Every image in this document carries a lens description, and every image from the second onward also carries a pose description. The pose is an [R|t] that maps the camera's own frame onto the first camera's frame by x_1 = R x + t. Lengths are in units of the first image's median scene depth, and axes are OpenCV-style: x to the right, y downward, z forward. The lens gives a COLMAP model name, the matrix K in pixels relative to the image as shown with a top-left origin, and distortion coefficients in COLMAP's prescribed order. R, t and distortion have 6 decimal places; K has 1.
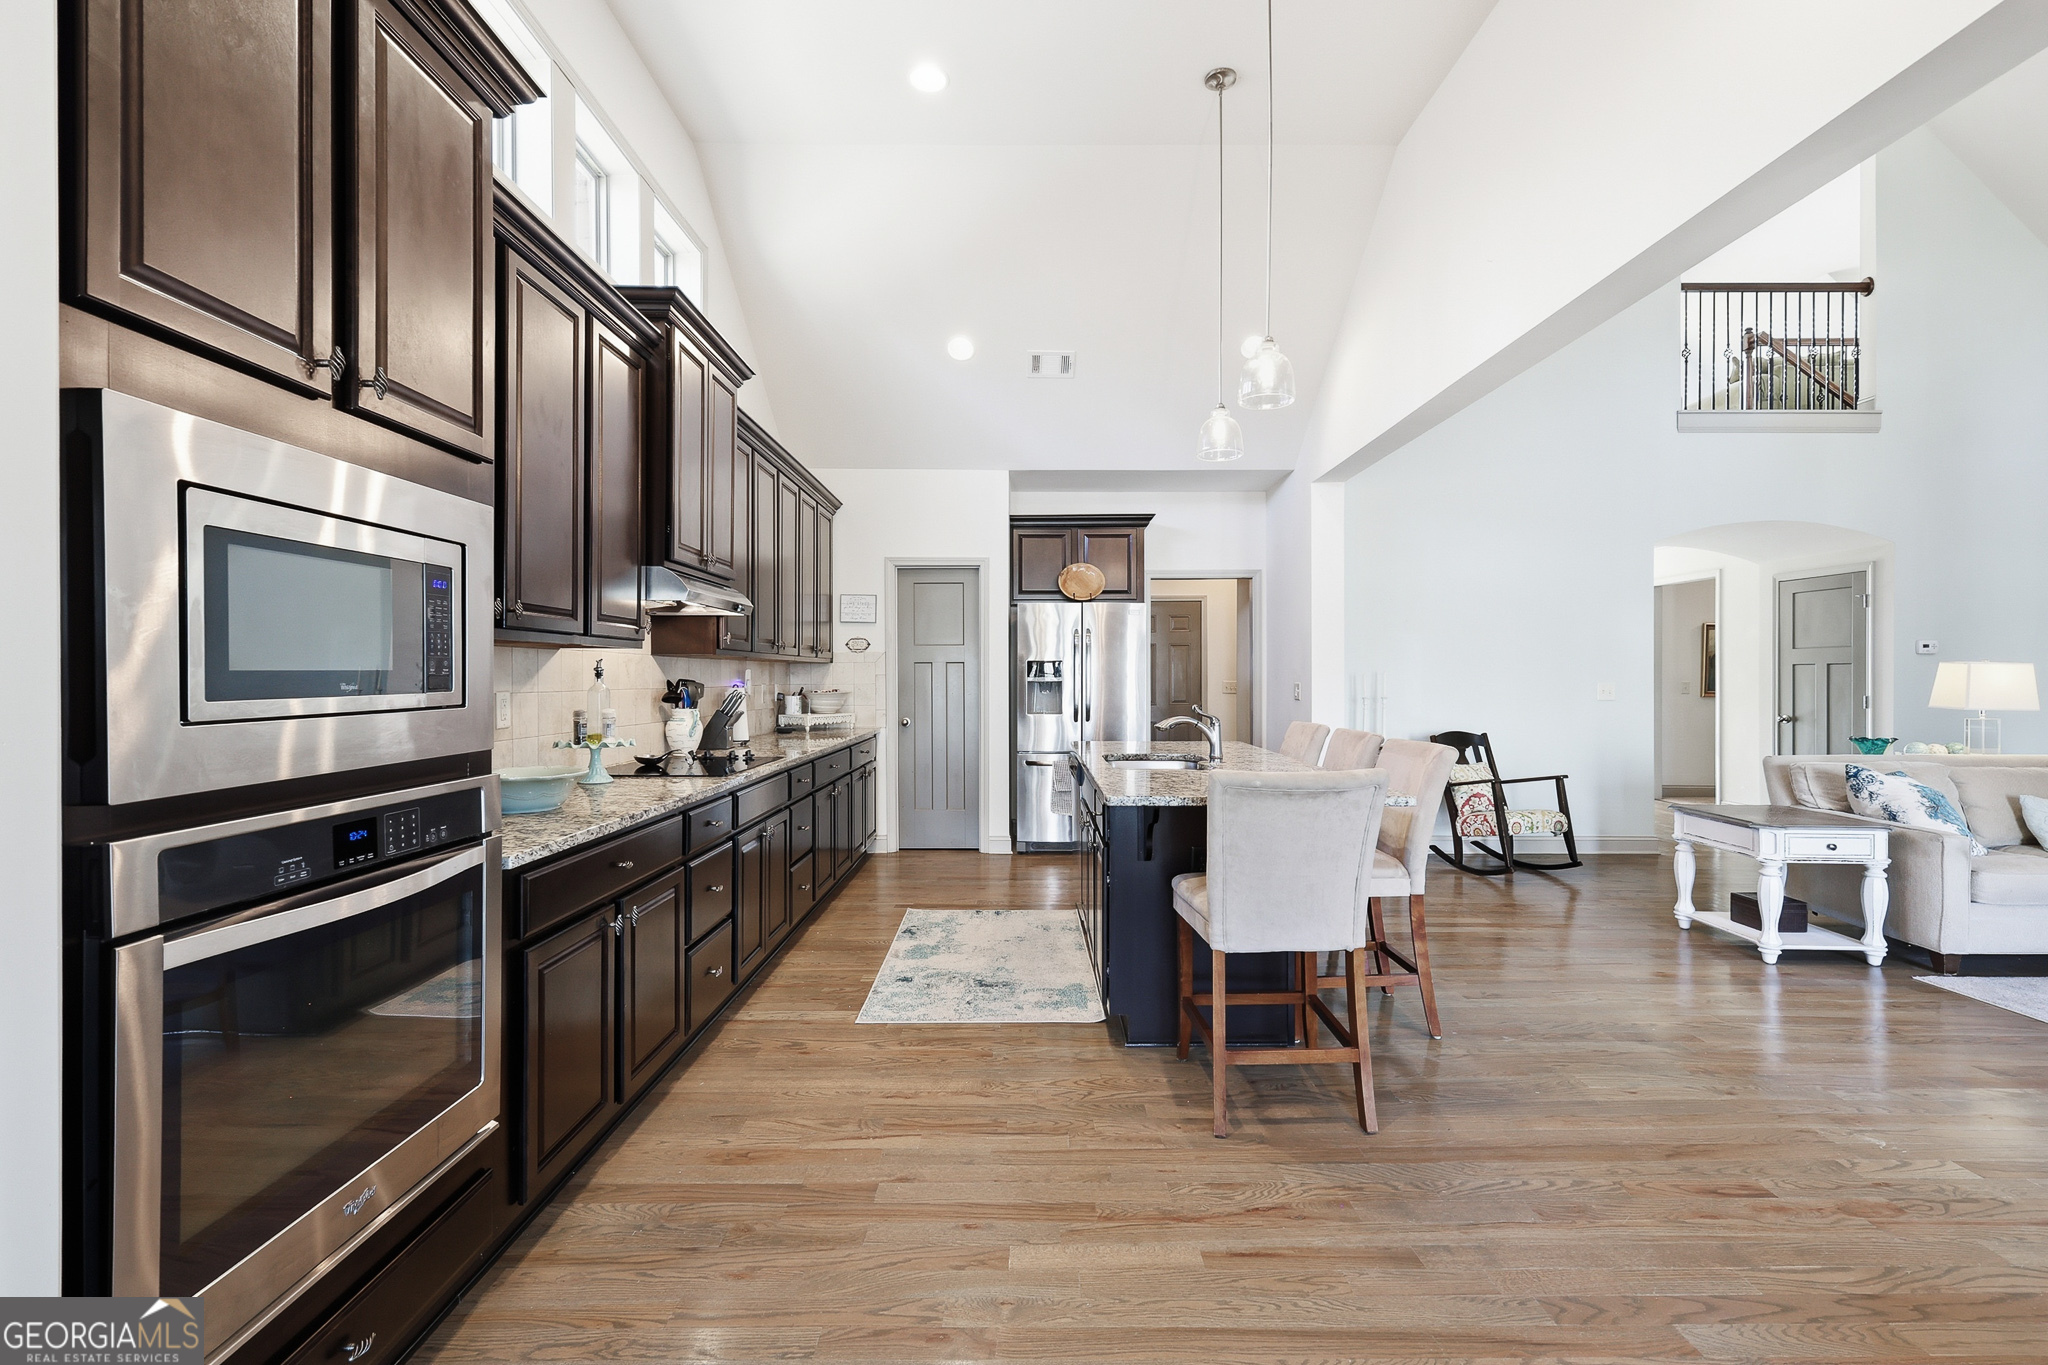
lens RADIAL K [[900.6, 0, 1033.0], [0, 900.6, 683.0], [0, 0, 1]] dist [0.007342, 0.000089]
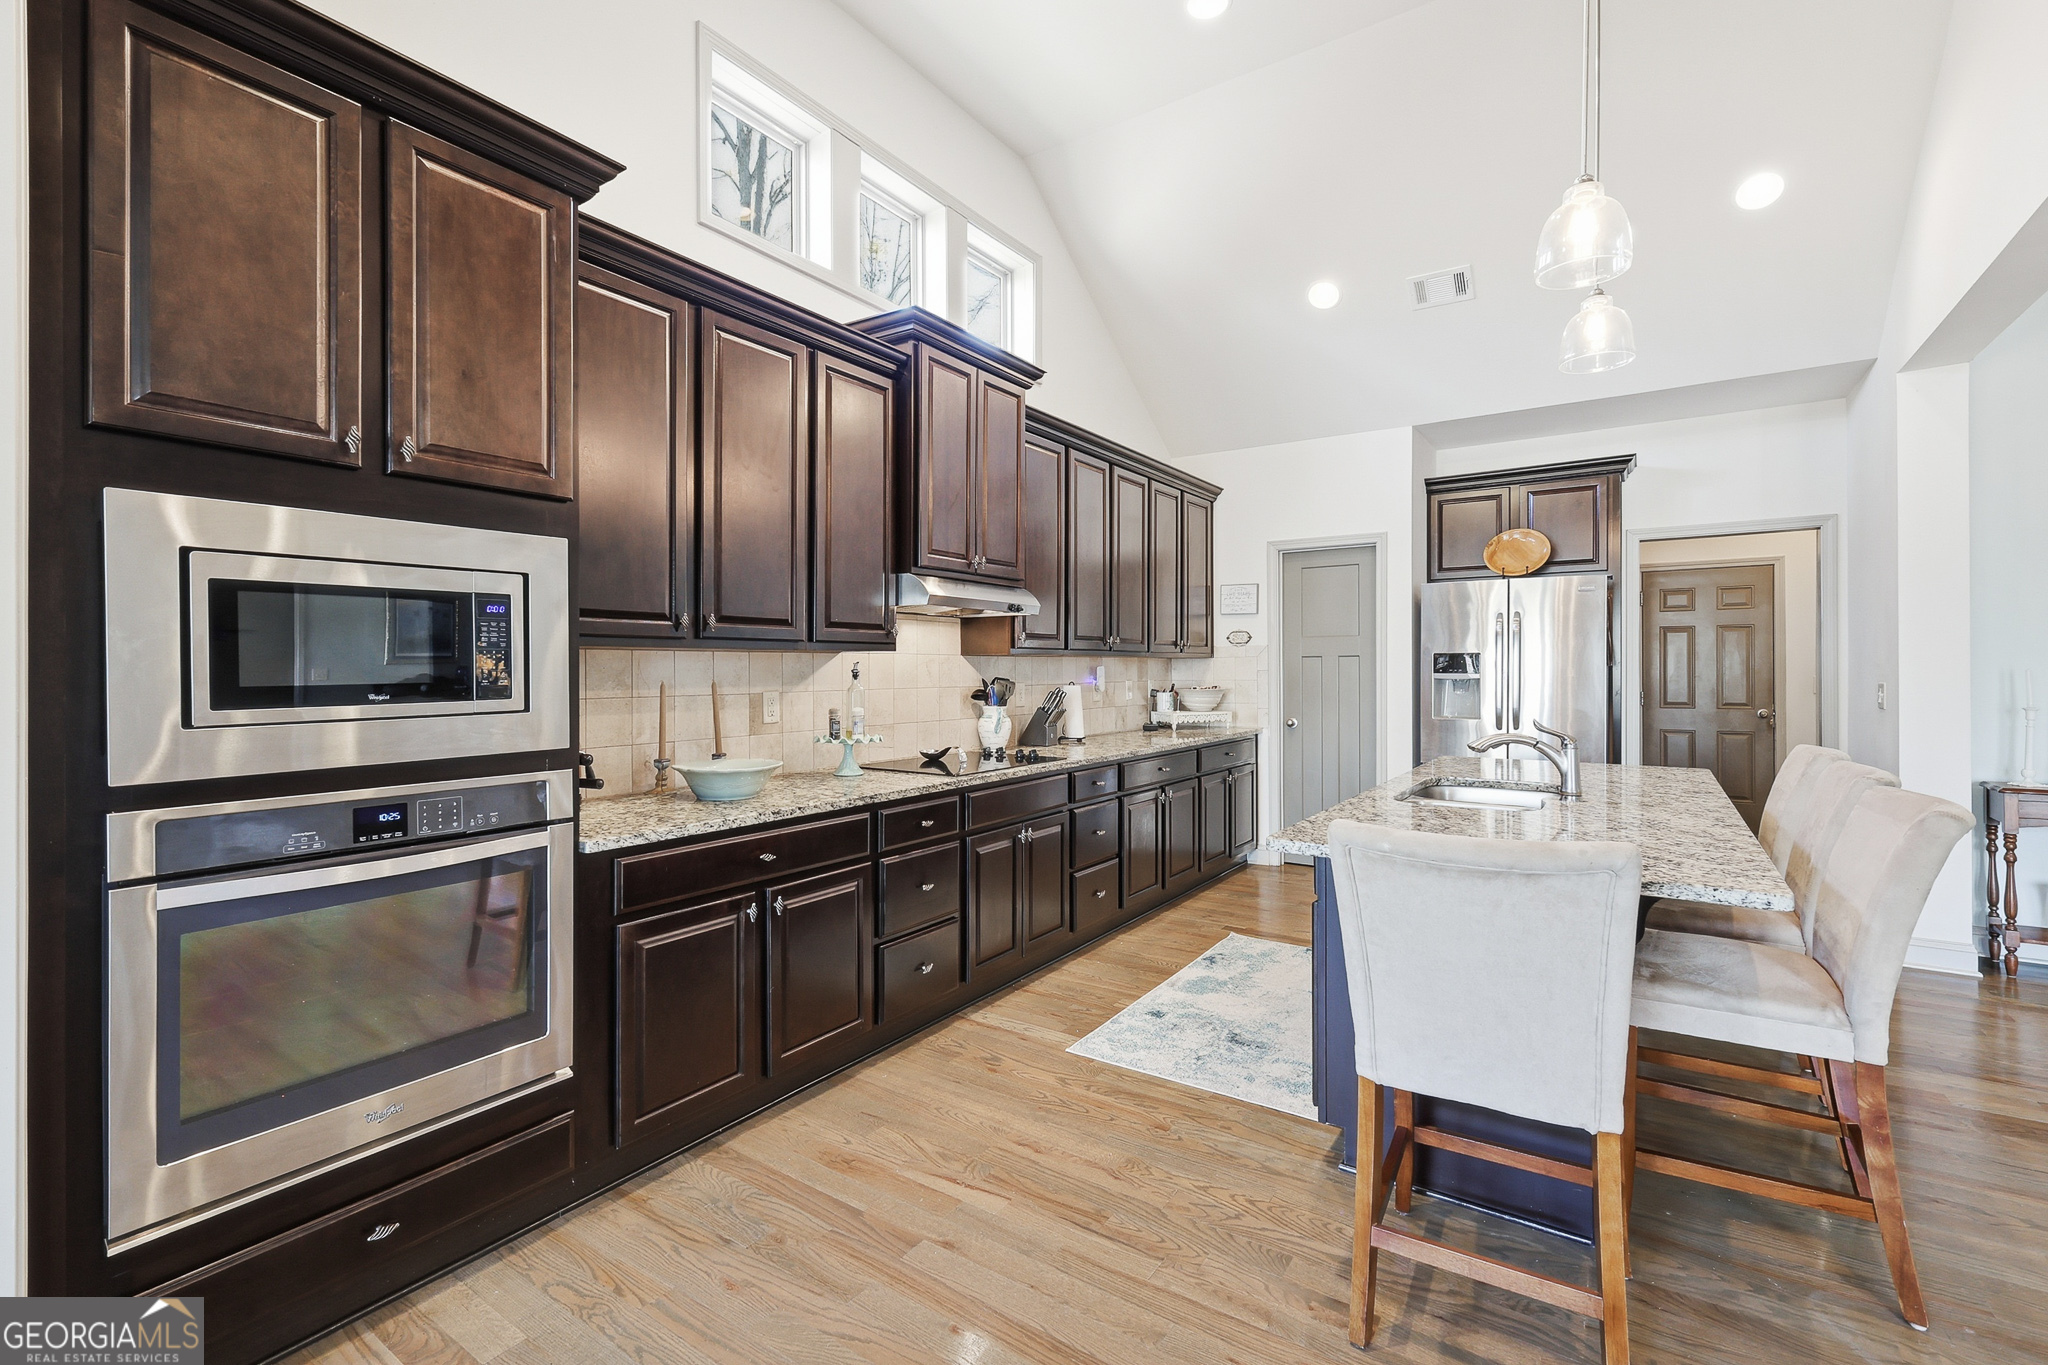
lens RADIAL K [[900.6, 0, 1024.3], [0, 900.6, 669.9], [0, 0, 1]] dist [0.007342, 0.000089]
pose [[0.824491, 0.000151, -0.565876, 0.308610], [-0.001636, 0.999996, -0.002116, -0.014623], [0.565873, 0.002670, 0.824488, 0.216835]]
